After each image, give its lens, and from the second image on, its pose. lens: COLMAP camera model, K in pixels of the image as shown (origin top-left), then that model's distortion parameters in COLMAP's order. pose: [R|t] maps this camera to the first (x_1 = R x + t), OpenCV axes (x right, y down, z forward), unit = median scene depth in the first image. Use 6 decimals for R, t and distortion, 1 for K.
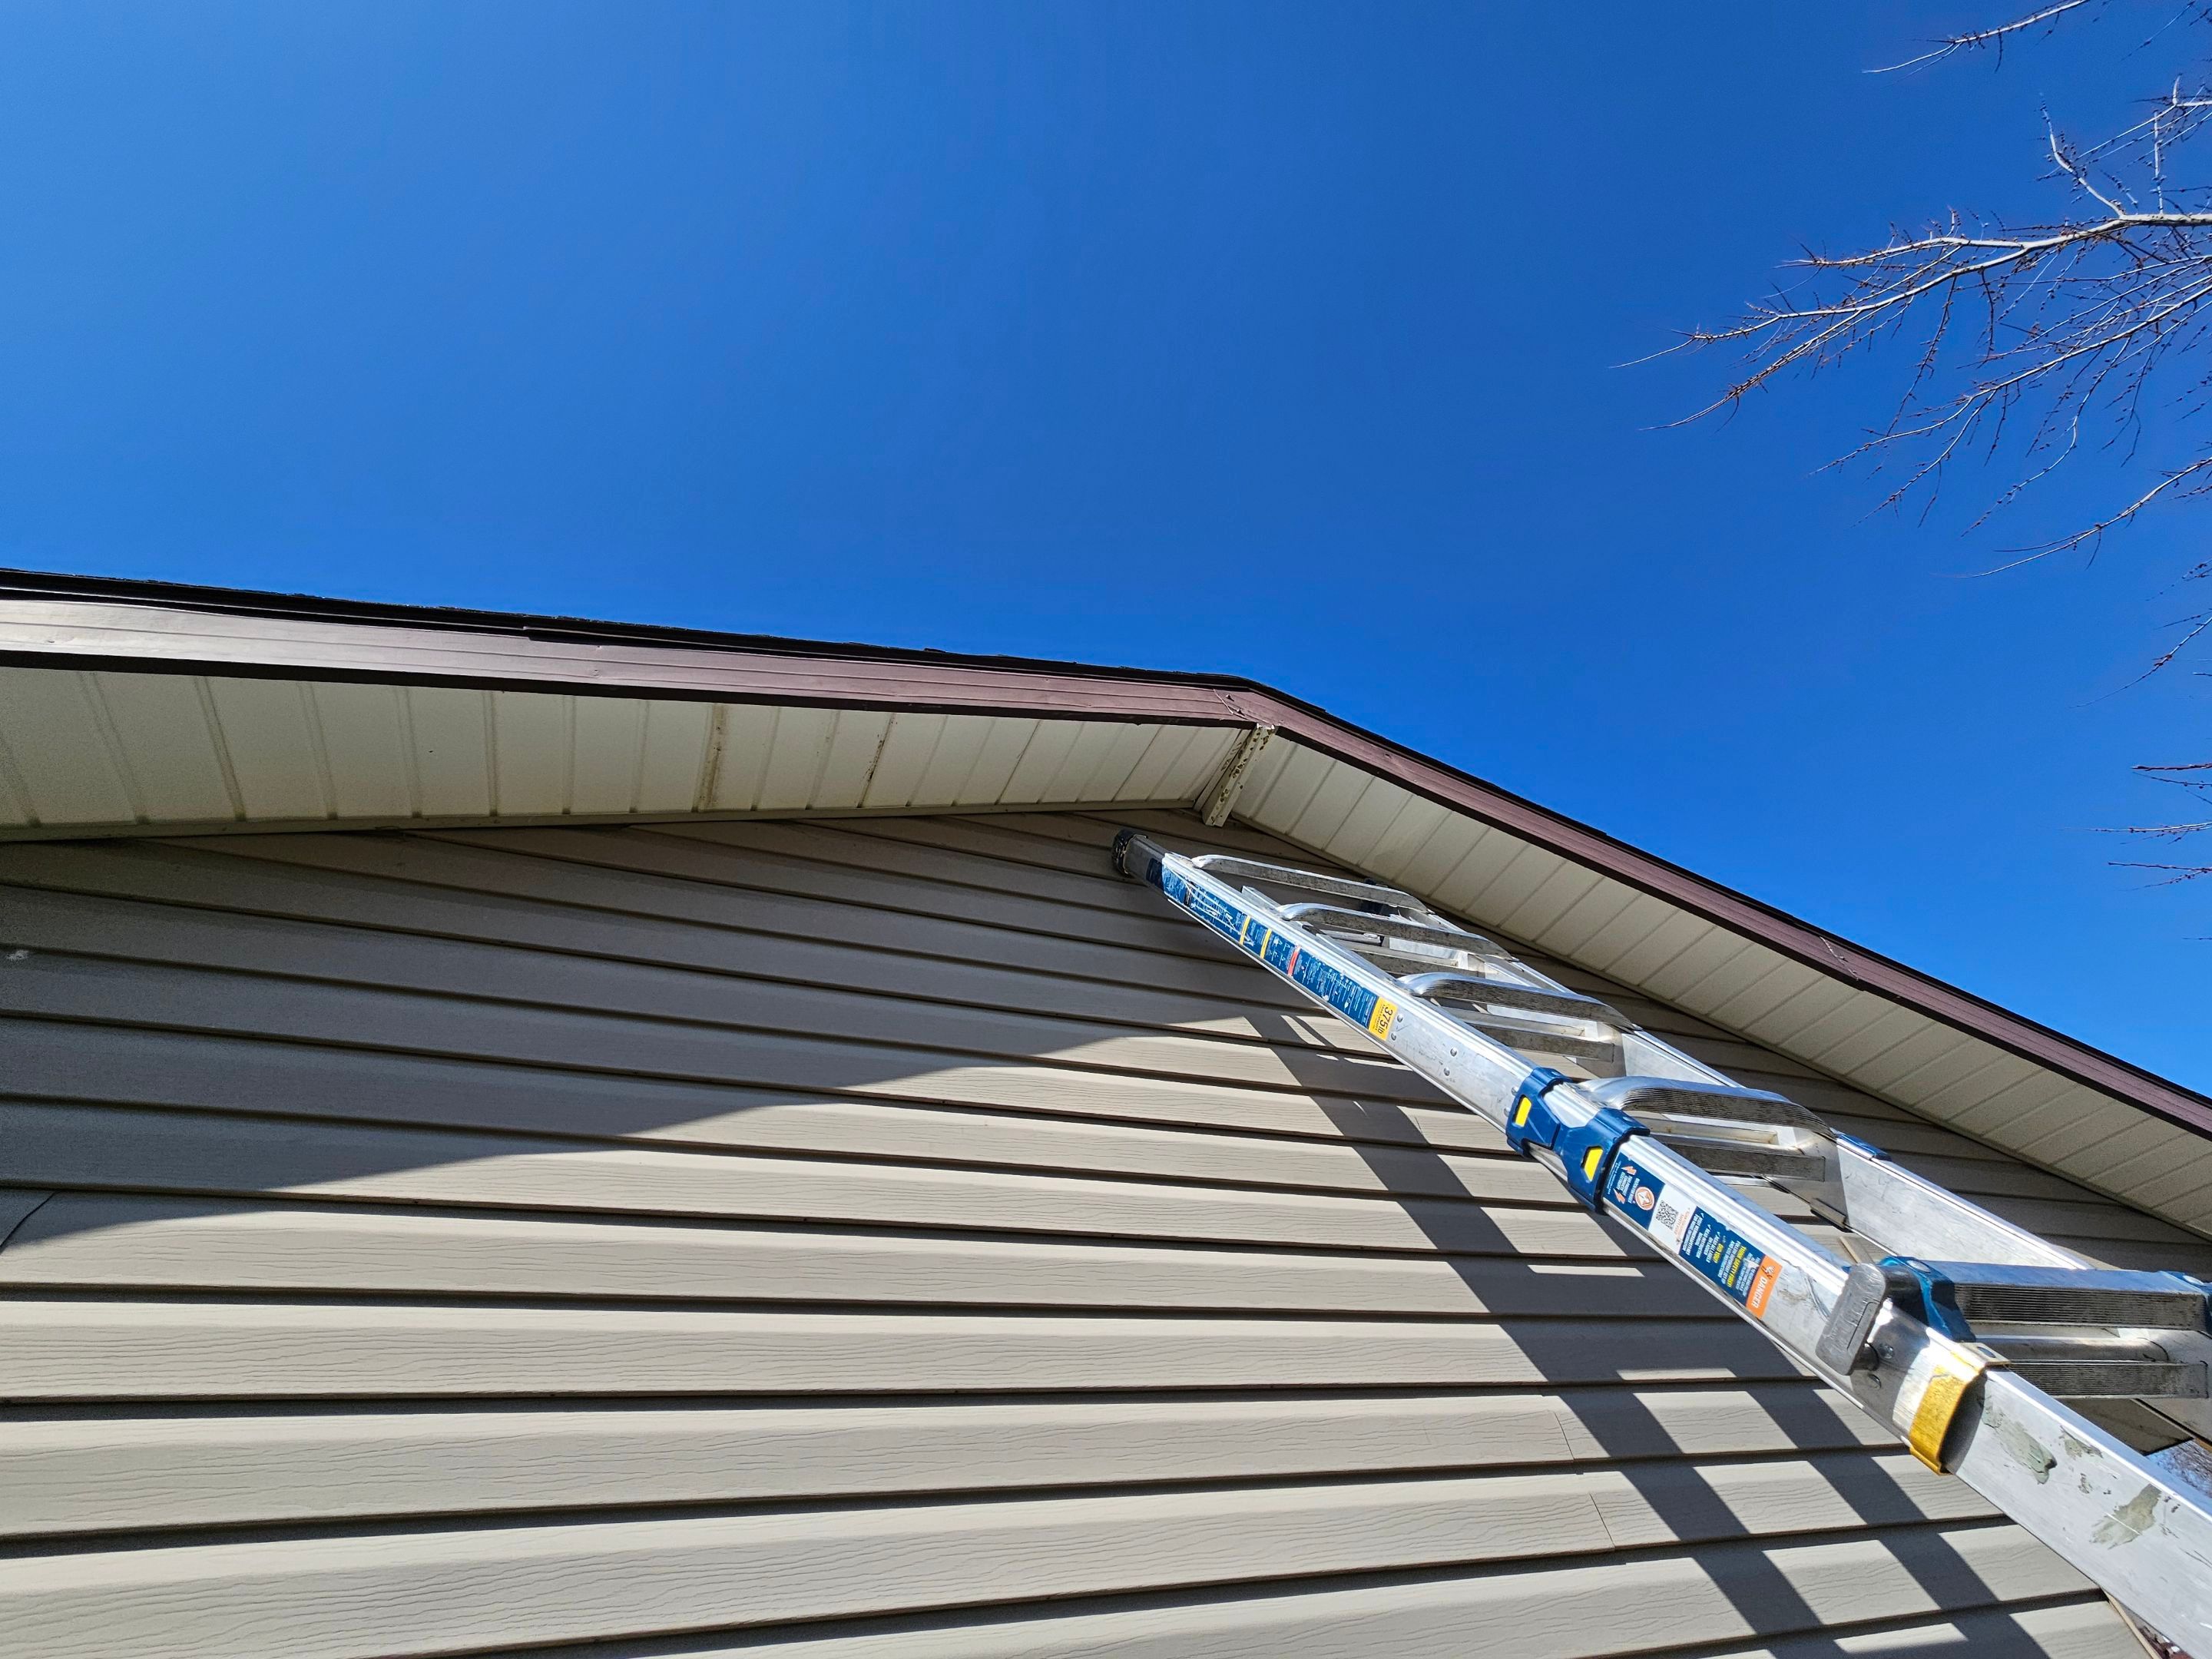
lens RADIAL K [[900.2, 0, 1110.6], [0, 900.2, 844.2], [0, 0, 1]] dist [-0.005903, 0.003083]
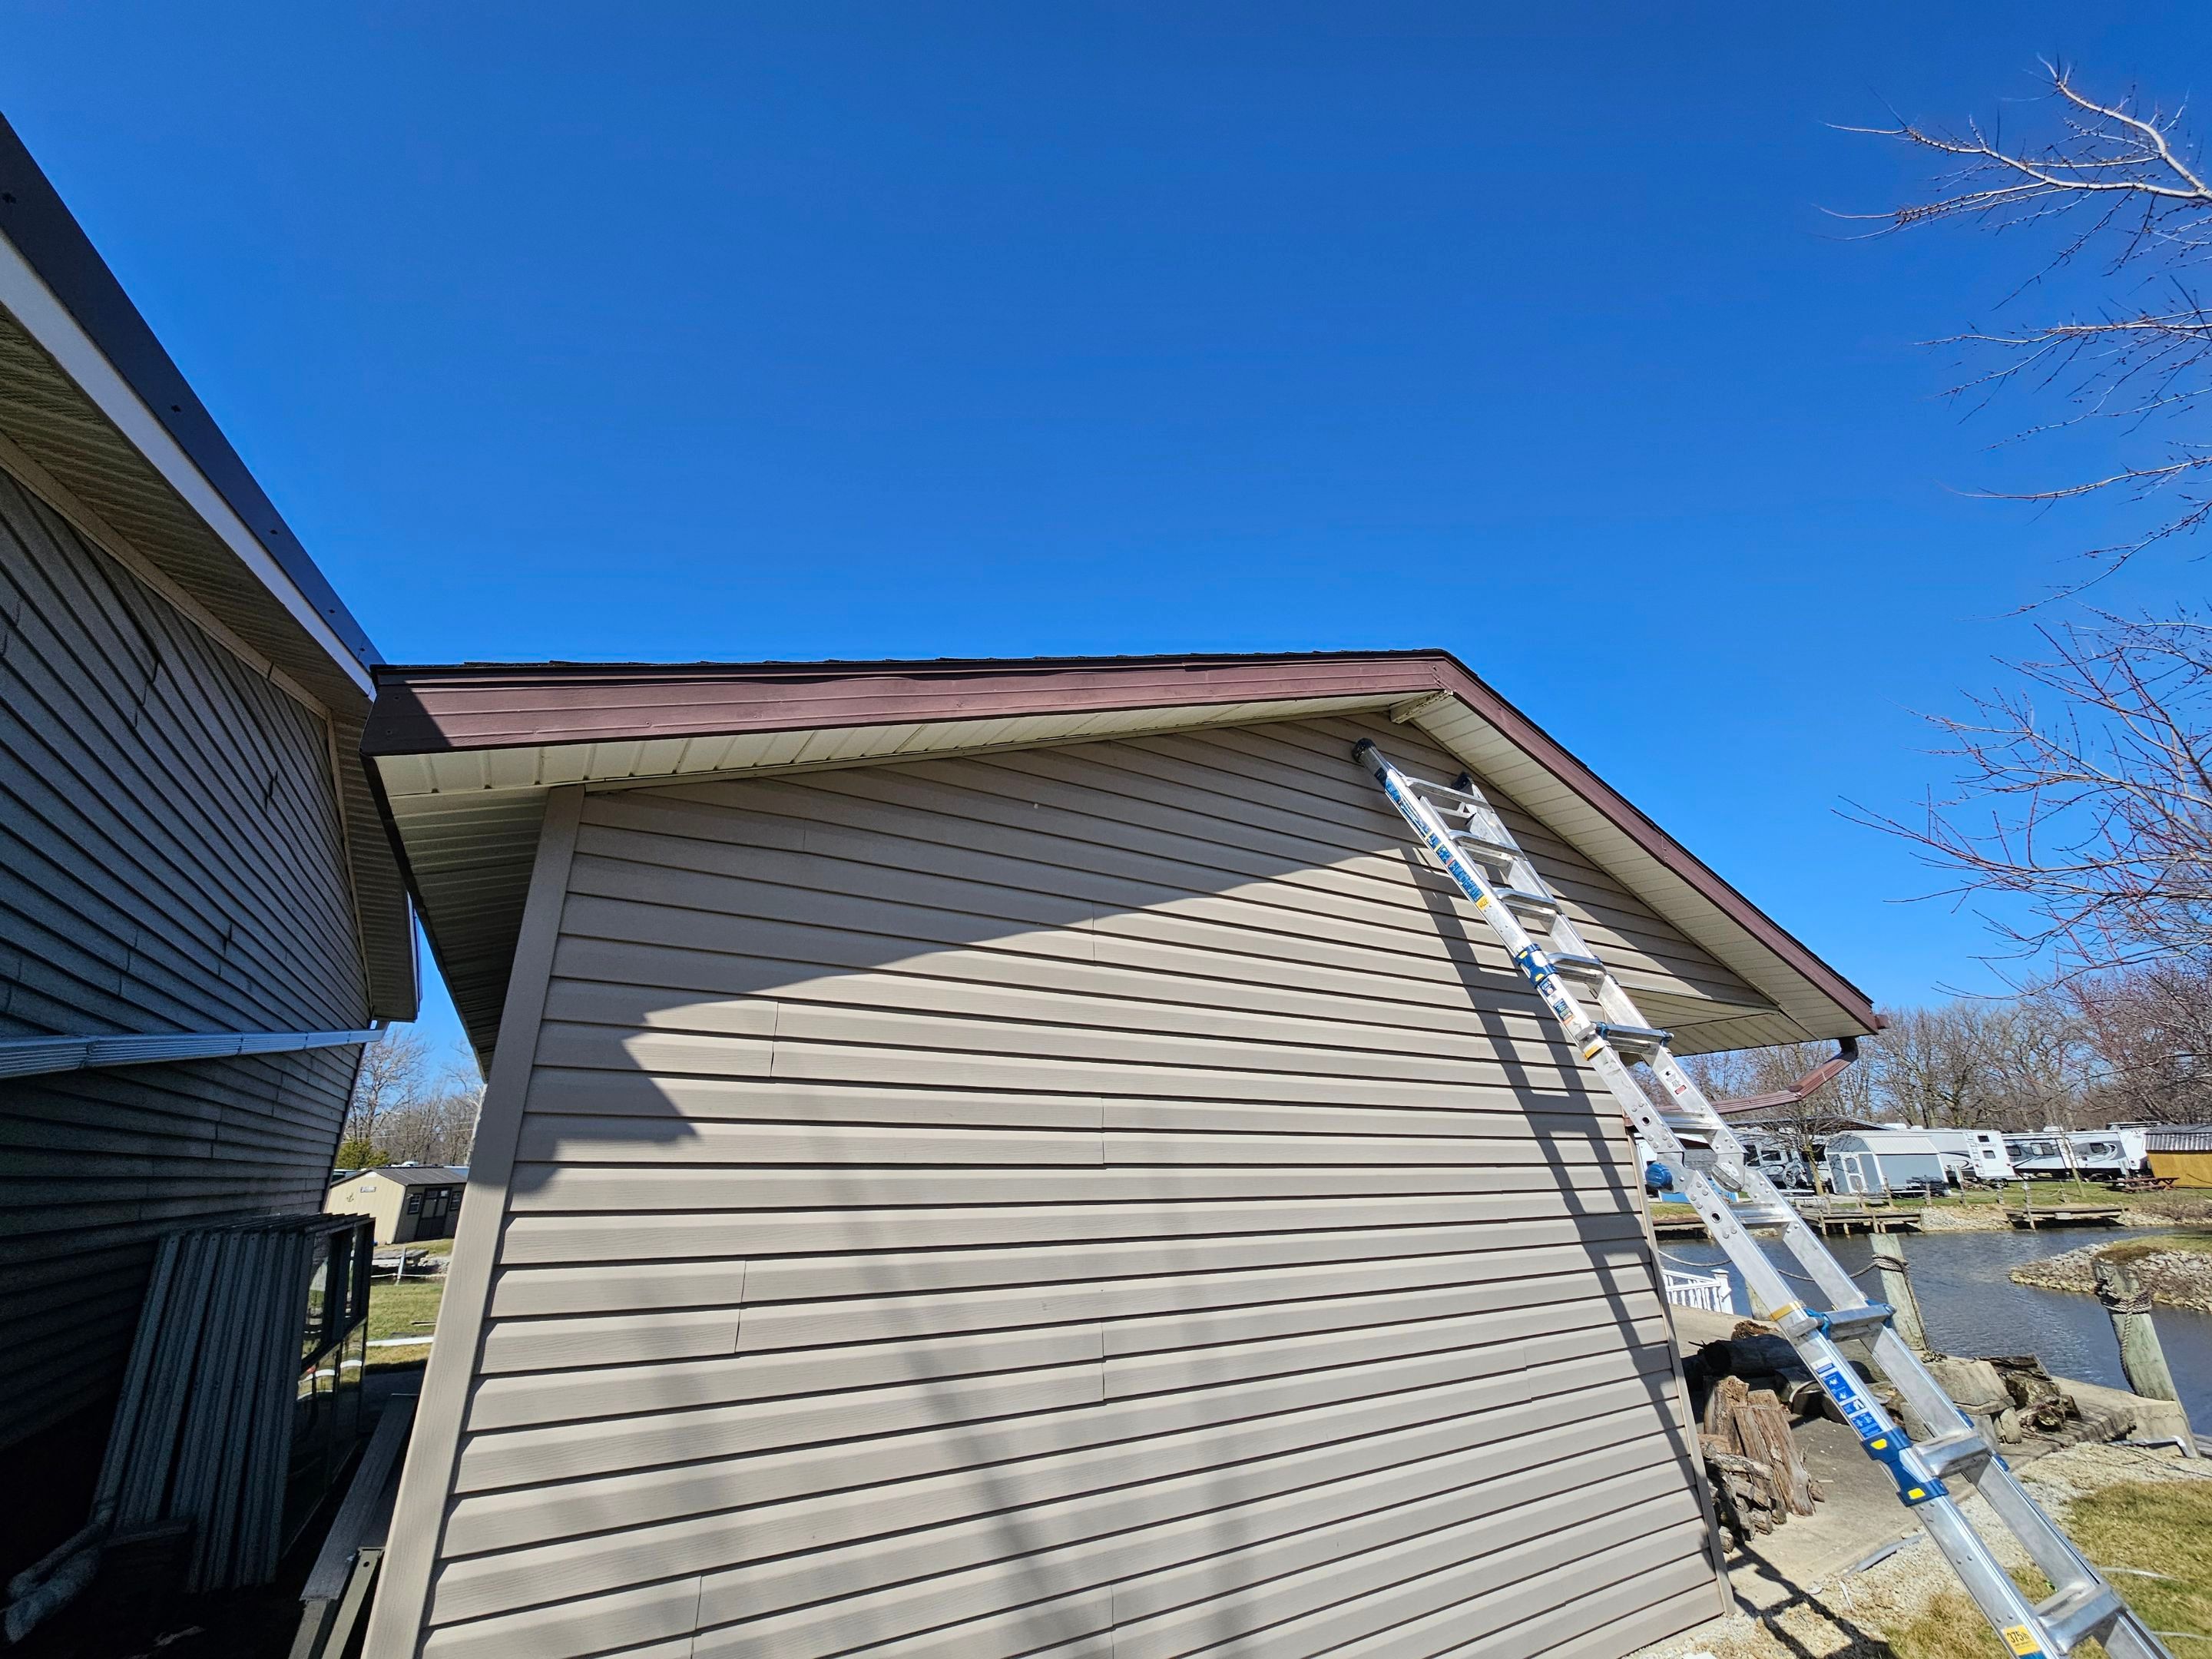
lens RADIAL K [[900.2, 0, 1111.5], [0, 900.2, 840.2], [0, 0, 1]] dist [-0.005903, 0.003083]
pose [[0.973077, 0.182965, 0.140160, -0.925768], [-0.227595, 0.858717, 0.459135, -0.736470], [-0.036352, -0.478673, 0.877240, -0.972096]]
